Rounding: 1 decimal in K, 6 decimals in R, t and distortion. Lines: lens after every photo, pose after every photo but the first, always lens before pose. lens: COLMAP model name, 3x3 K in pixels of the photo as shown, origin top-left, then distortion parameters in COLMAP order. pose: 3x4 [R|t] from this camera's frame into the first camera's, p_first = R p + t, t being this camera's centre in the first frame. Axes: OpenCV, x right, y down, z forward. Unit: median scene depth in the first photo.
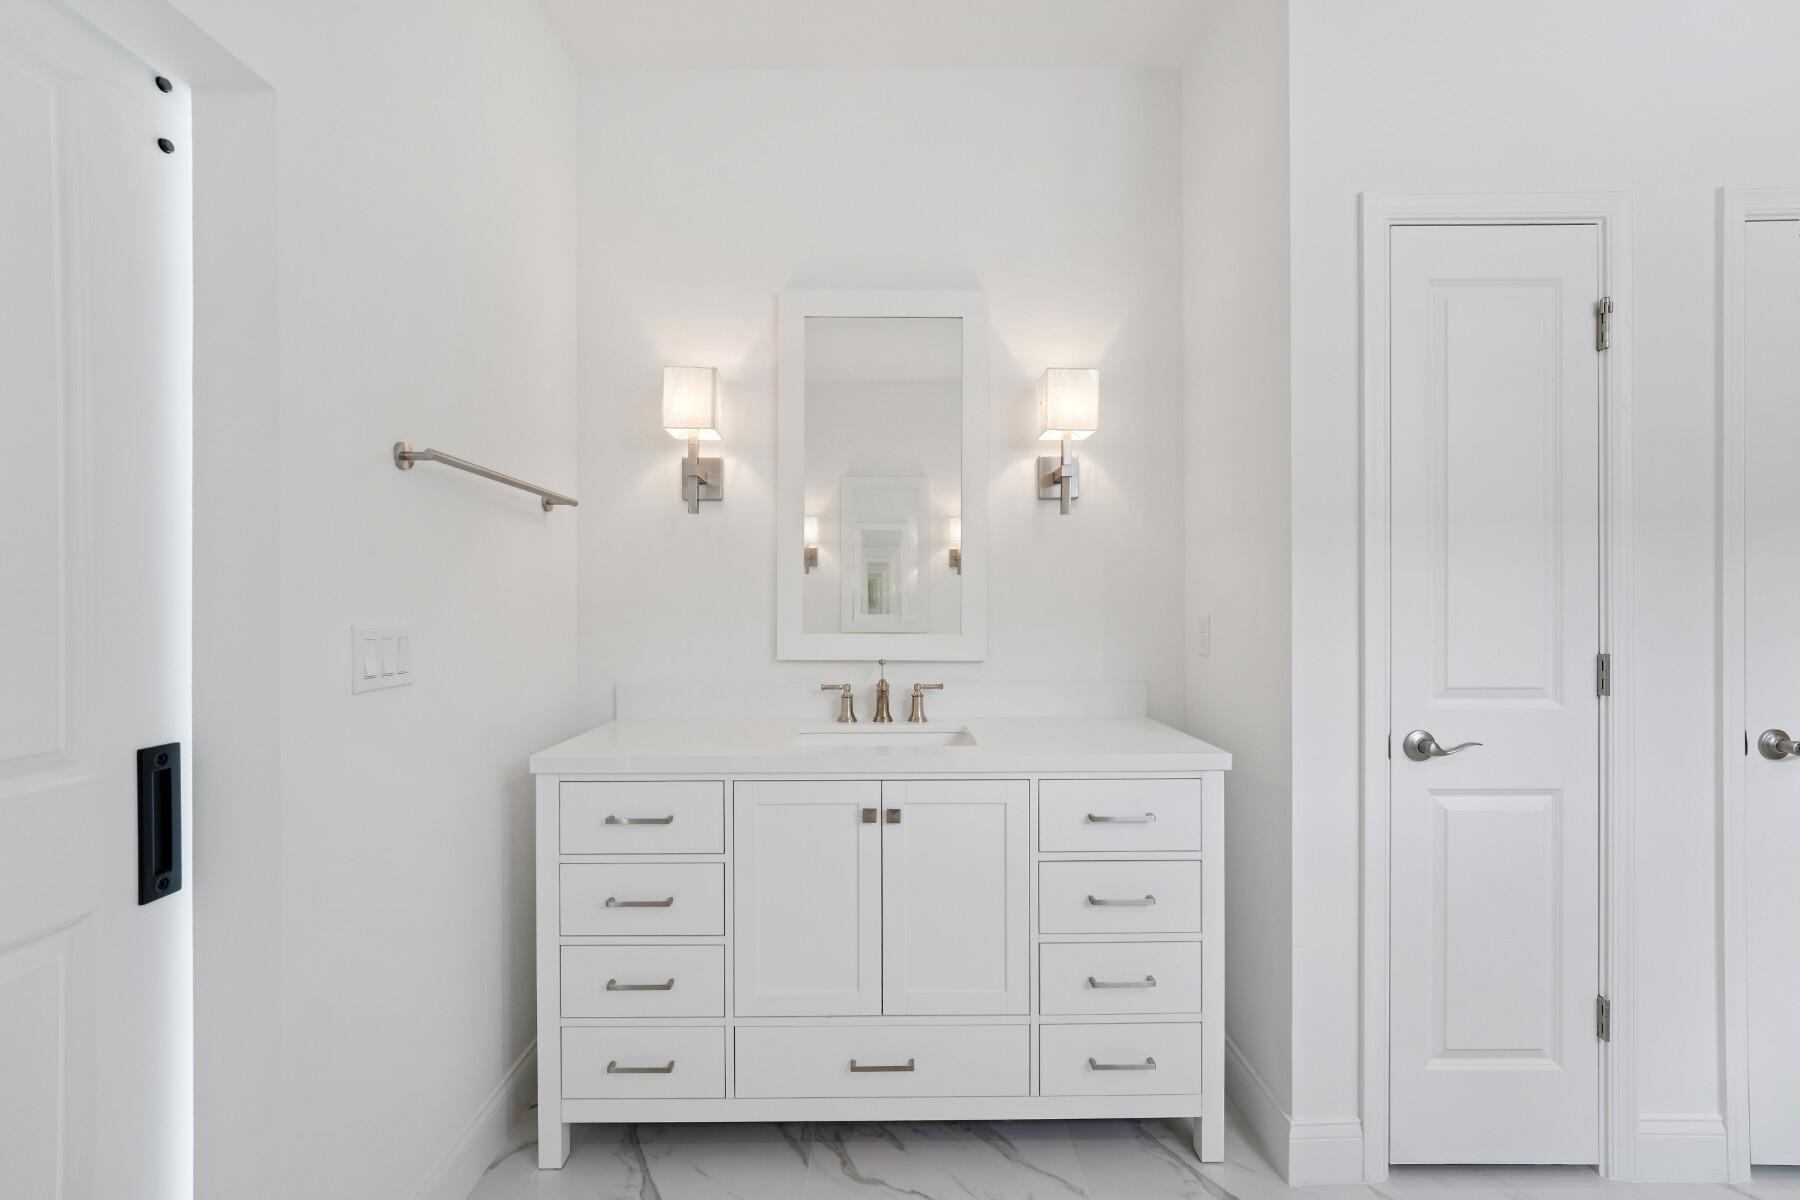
lens RADIAL K [[753.3, 0, 900.0], [0, 753.3, 600.0], [0, 0, 1]] dist [0.000502, -0.000010]
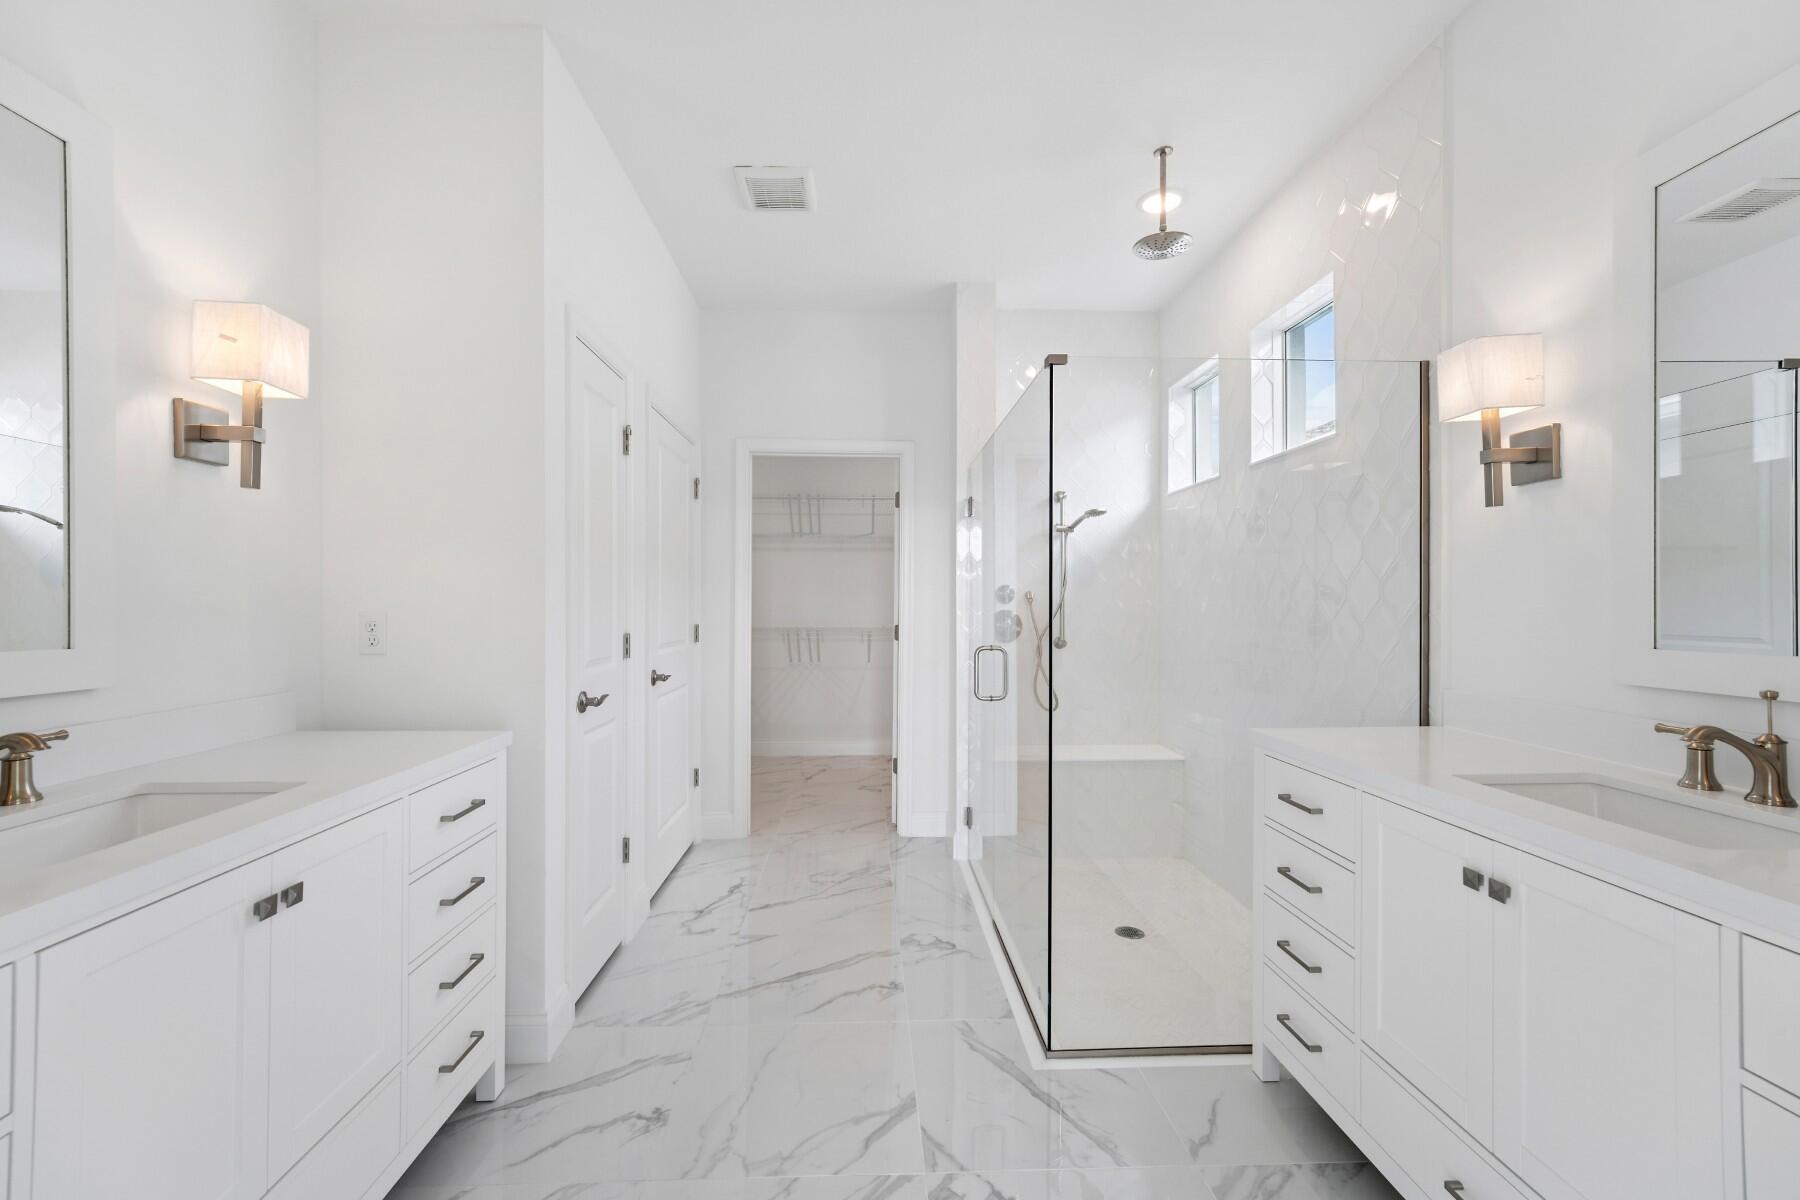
lens RADIAL K [[753.3, 0, 900.0], [0, 753.3, 600.0], [0, 0, 1]] dist [0.000502, -0.000010]
pose [[-0.055413, 0.011474, 0.998398, -0.760454], [-0.004047, 0.999923, -0.011716, 0.012235], [-0.998455, -0.004689, -0.055362, 0.464065]]
